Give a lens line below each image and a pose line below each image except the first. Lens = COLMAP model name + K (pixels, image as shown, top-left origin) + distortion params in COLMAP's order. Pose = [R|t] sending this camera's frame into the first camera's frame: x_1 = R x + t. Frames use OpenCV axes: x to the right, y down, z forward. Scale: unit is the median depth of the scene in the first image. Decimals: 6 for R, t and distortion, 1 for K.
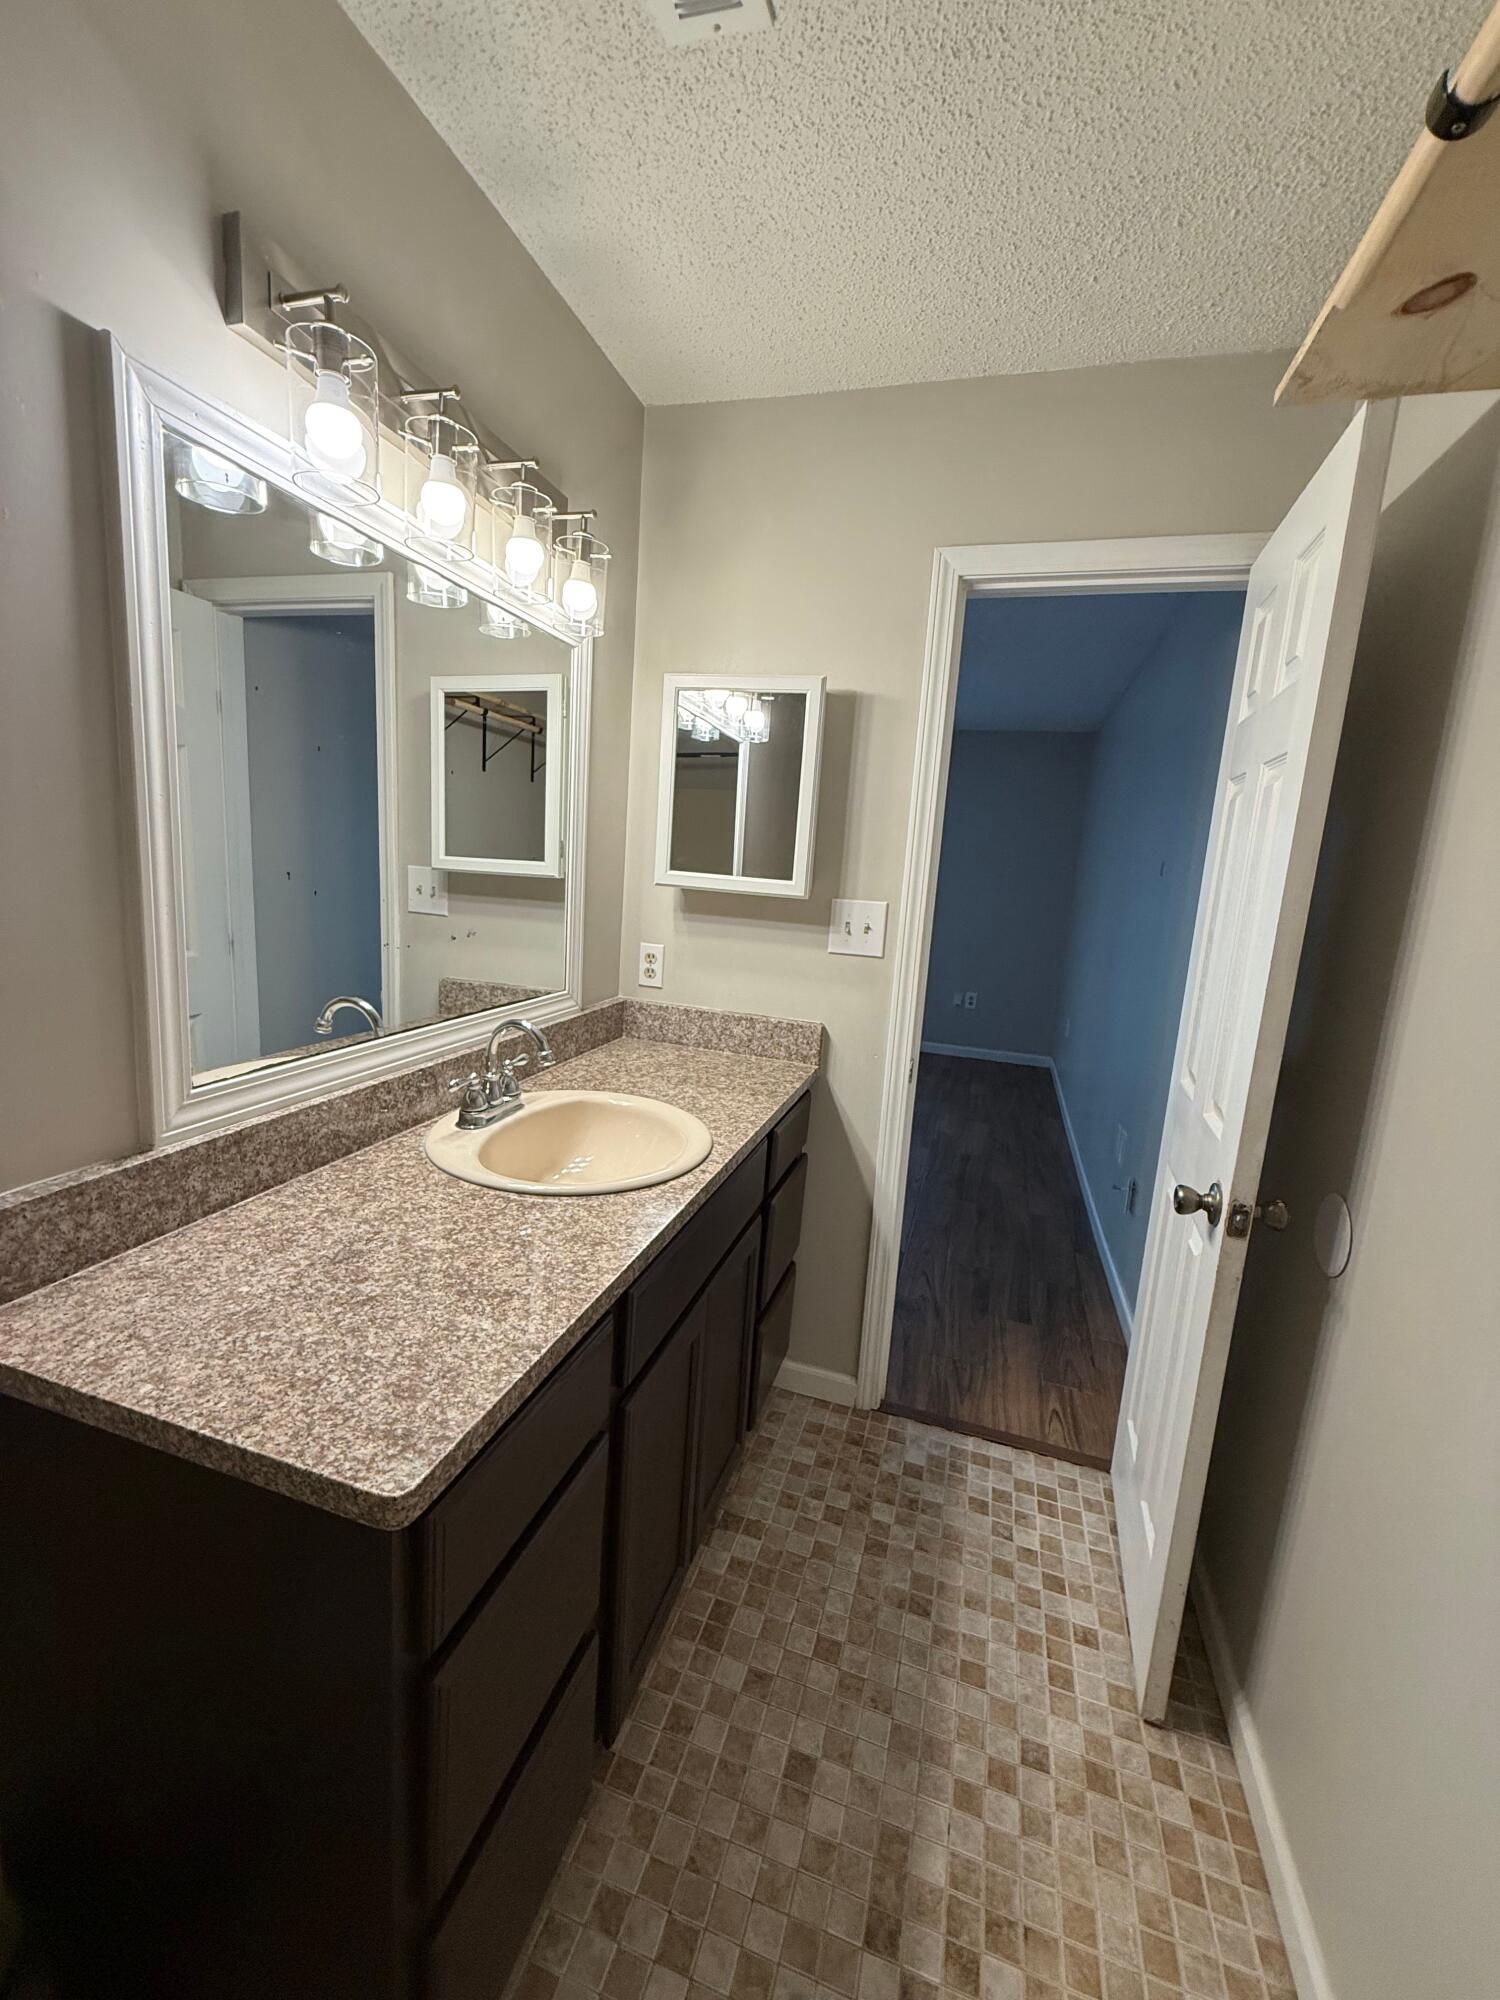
lens RADIAL K [[802.1, 0, 755.7], [0, 802.1, 955.3], [0, 0, 1]] dist [-0.001553, 0.001400]
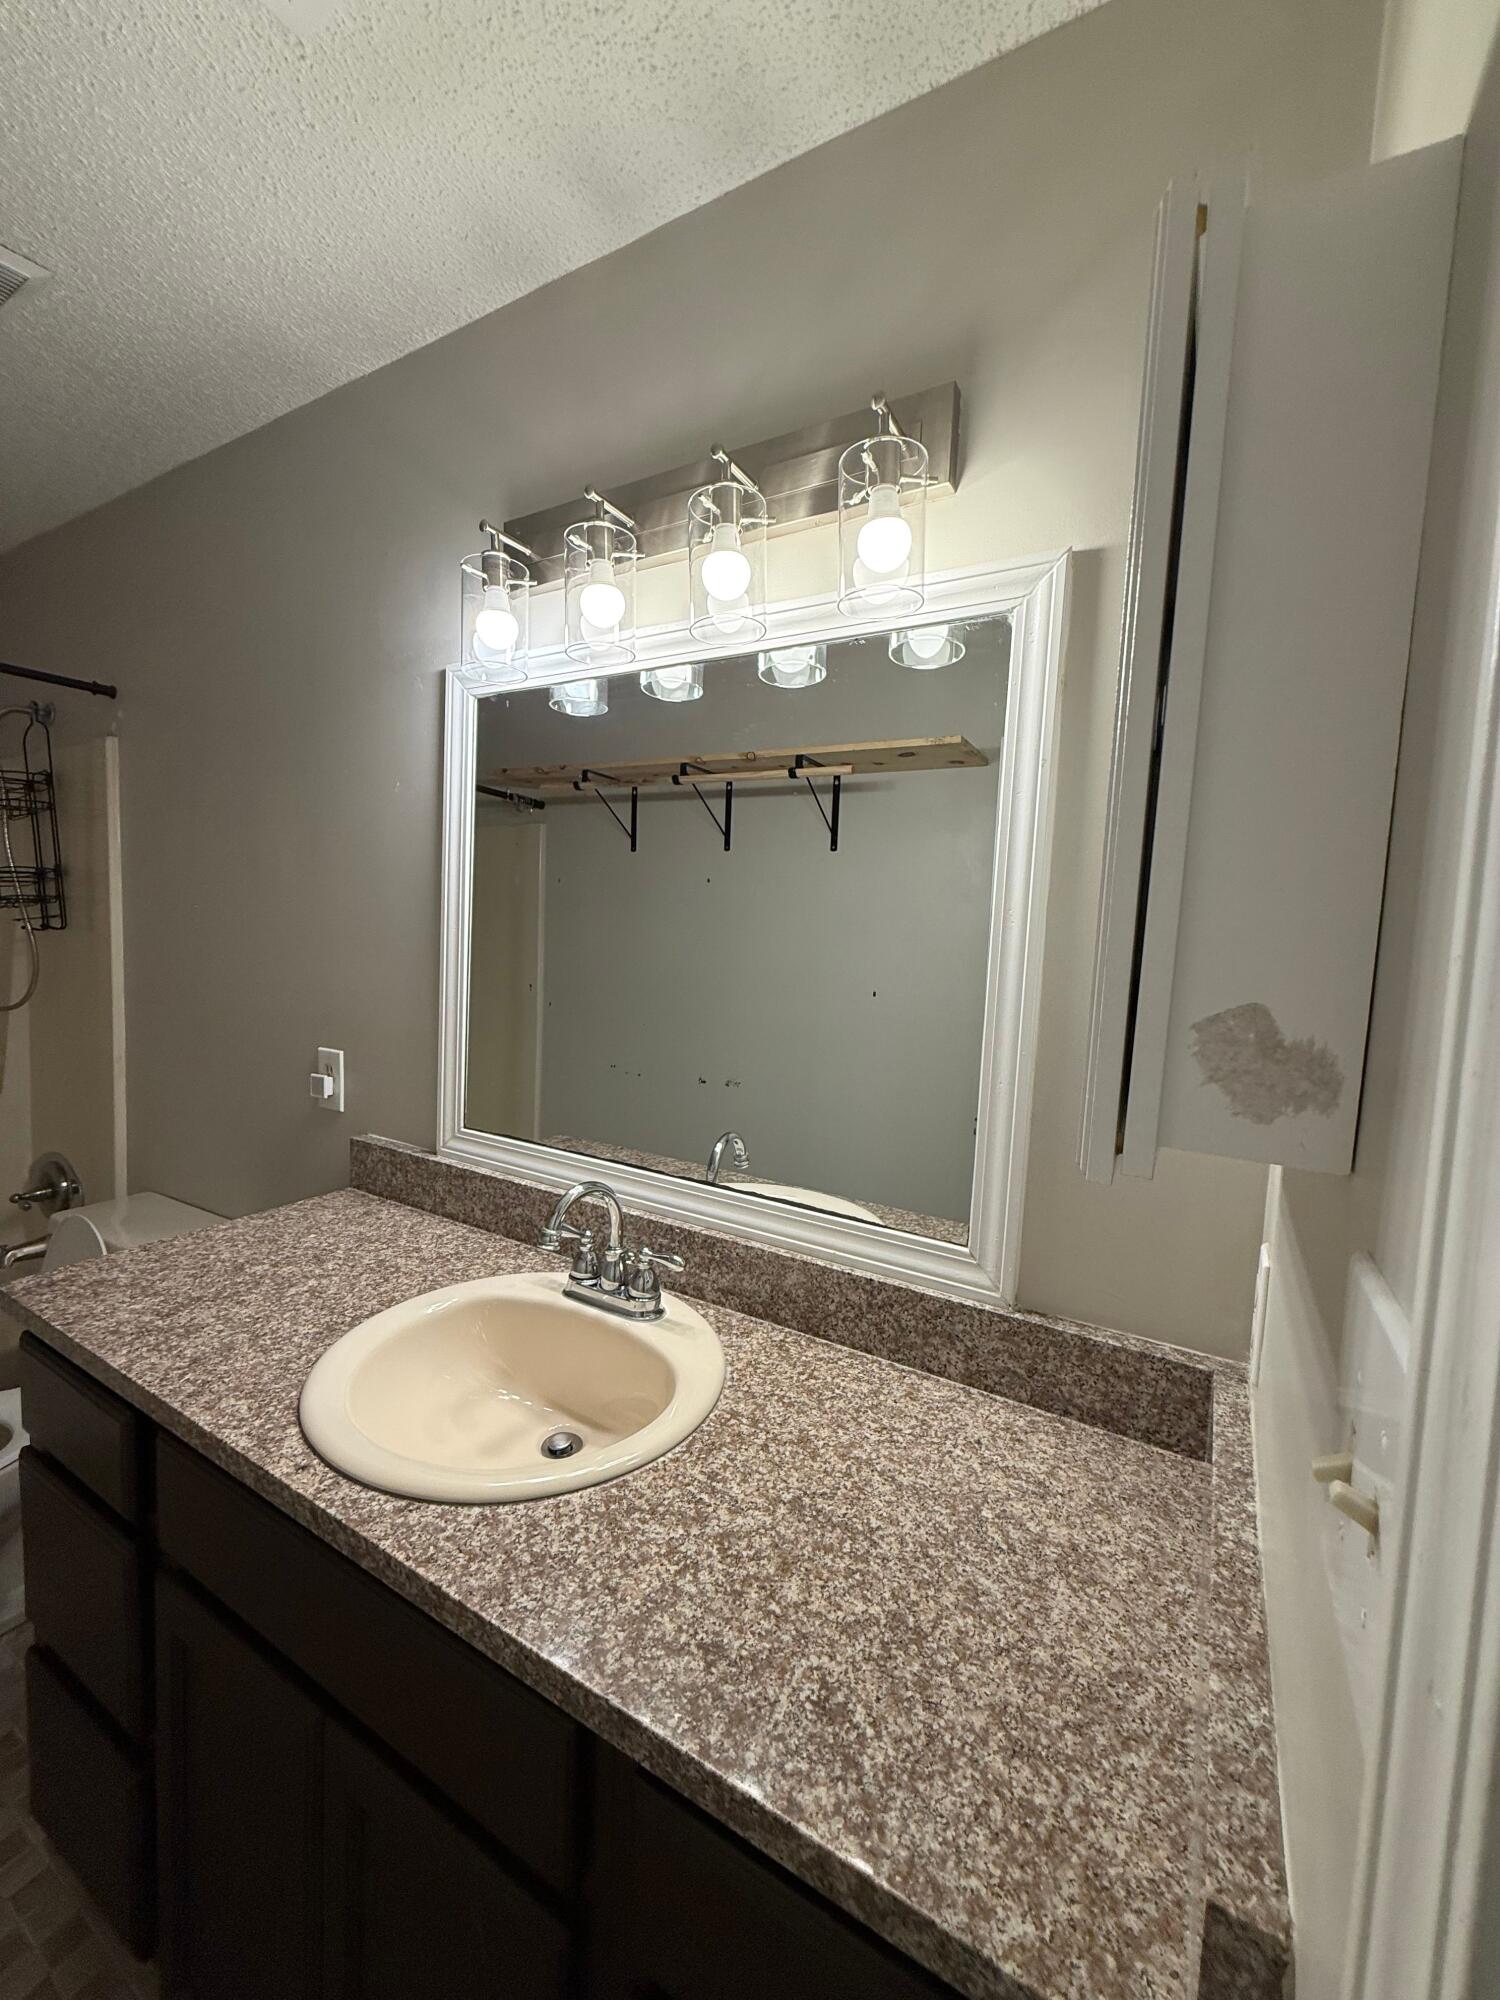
lens RADIAL K [[802.1, 0, 753.8], [0, 802.1, 994.6], [0, 0, 1]] dist [-0.001553, 0.001400]
pose [[-0.226811, -0.016108, -0.973806, 0.484642], [-0.184546, 0.982460, 0.026731, -0.168247], [0.956295, 0.185774, -0.225806, 1.510900]]
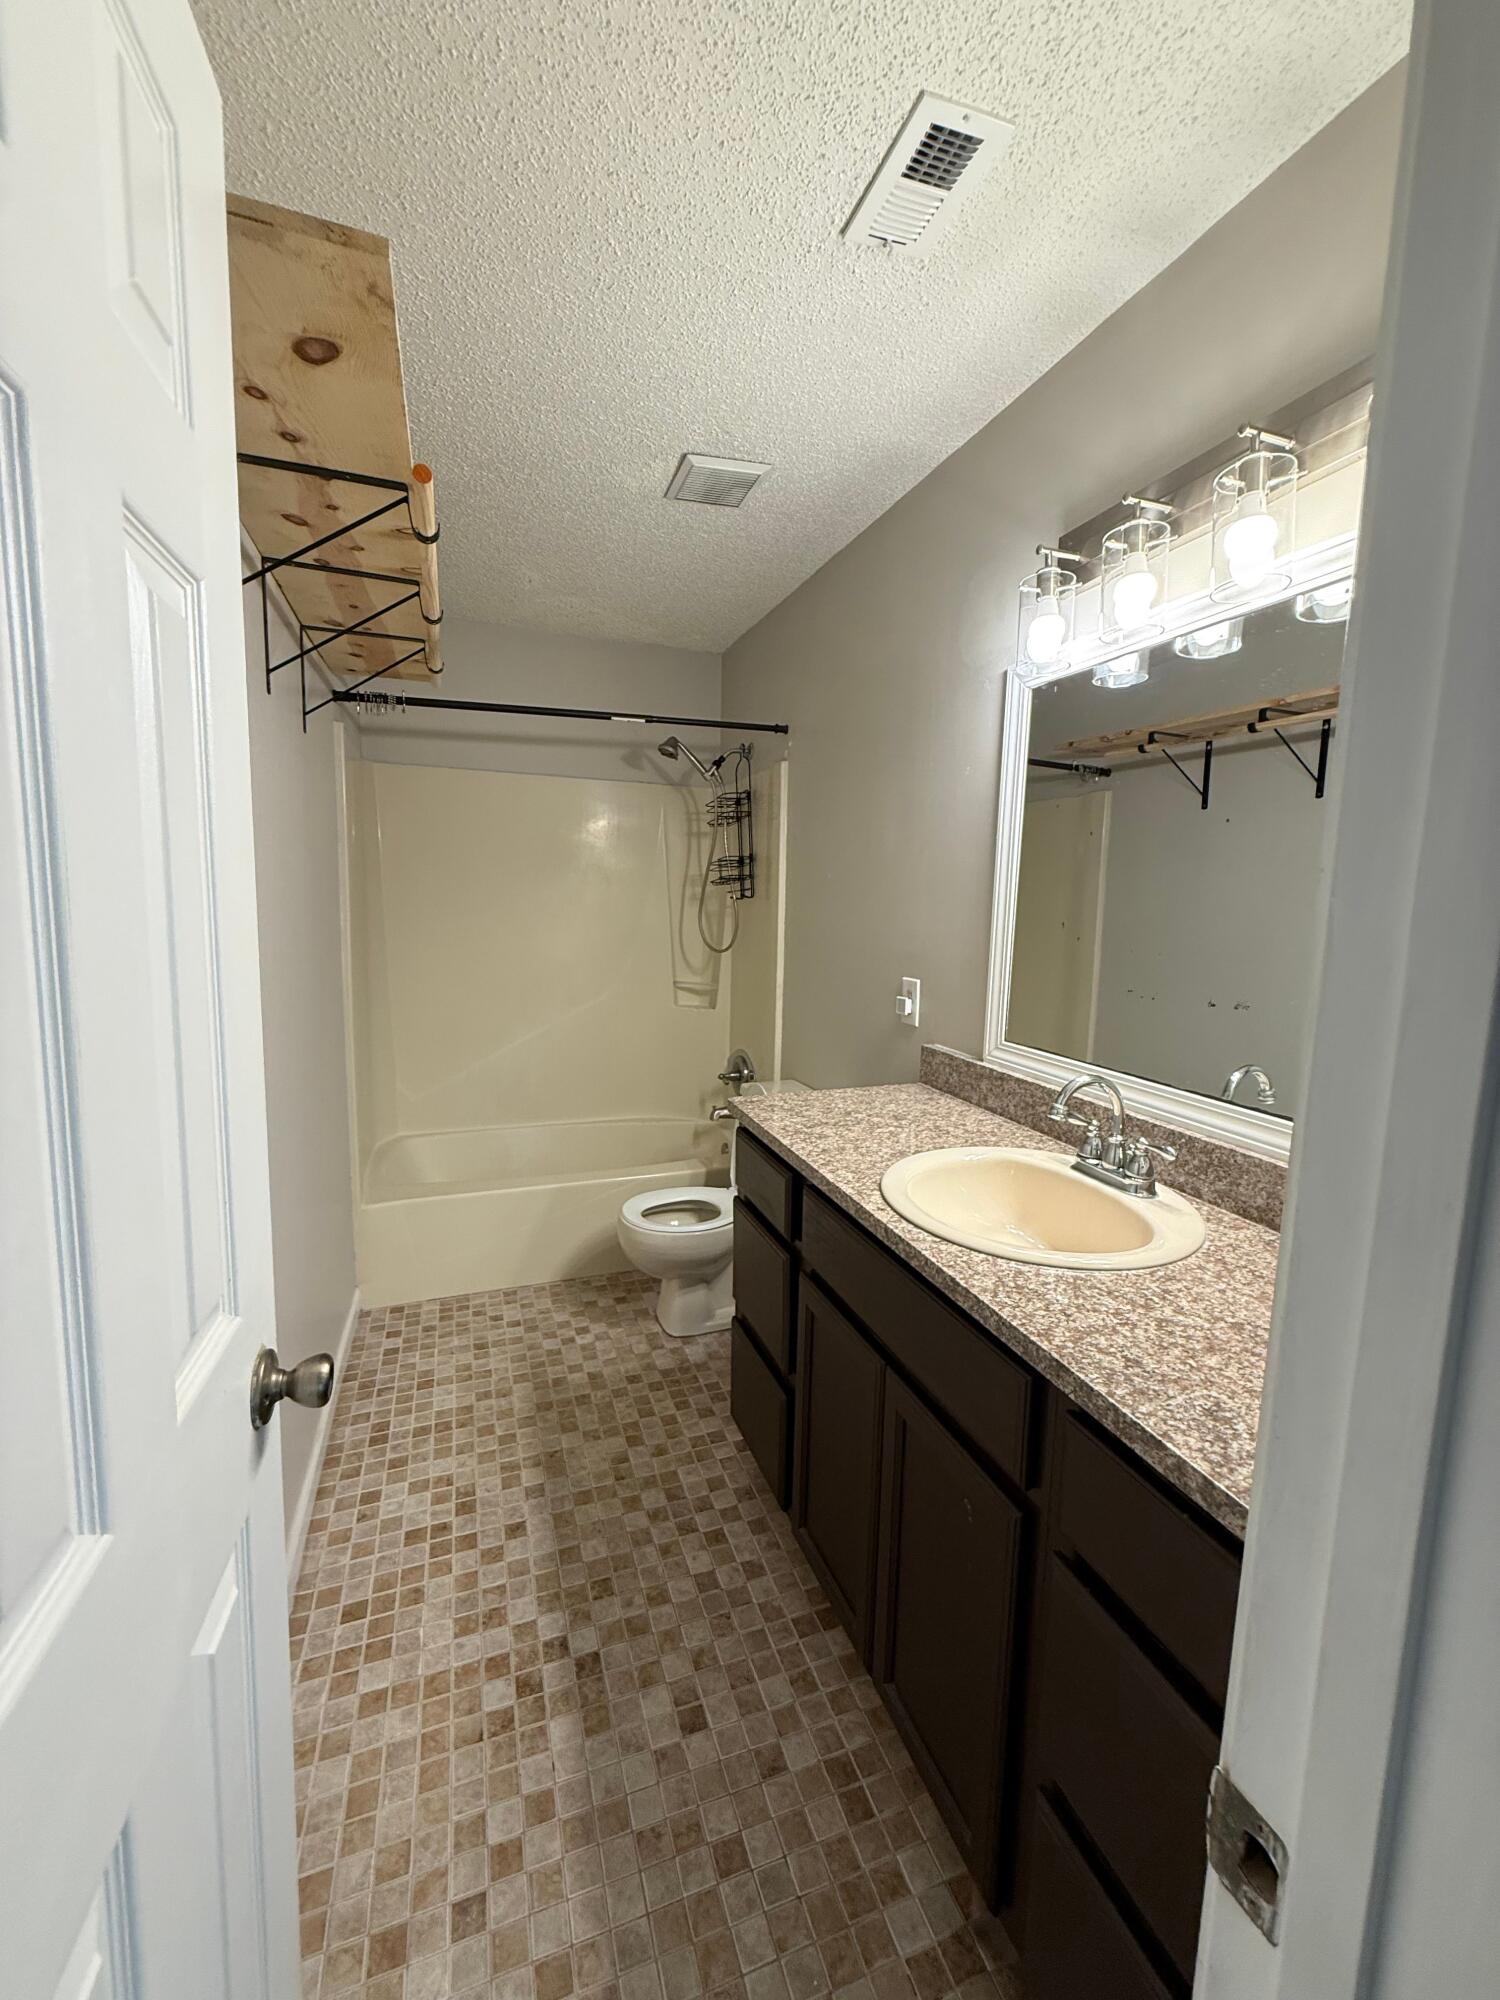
lens RADIAL K [[802.1, 0, 748.6], [0, 802.1, 994.2], [0, 0, 1]] dist [-0.001553, 0.001400]
pose [[-0.795298, -0.022310, -0.605808, 0.695787], [-0.160588, 0.971375, 0.175046, -0.128912], [0.584561, 0.236499, -0.776116, 1.721281]]
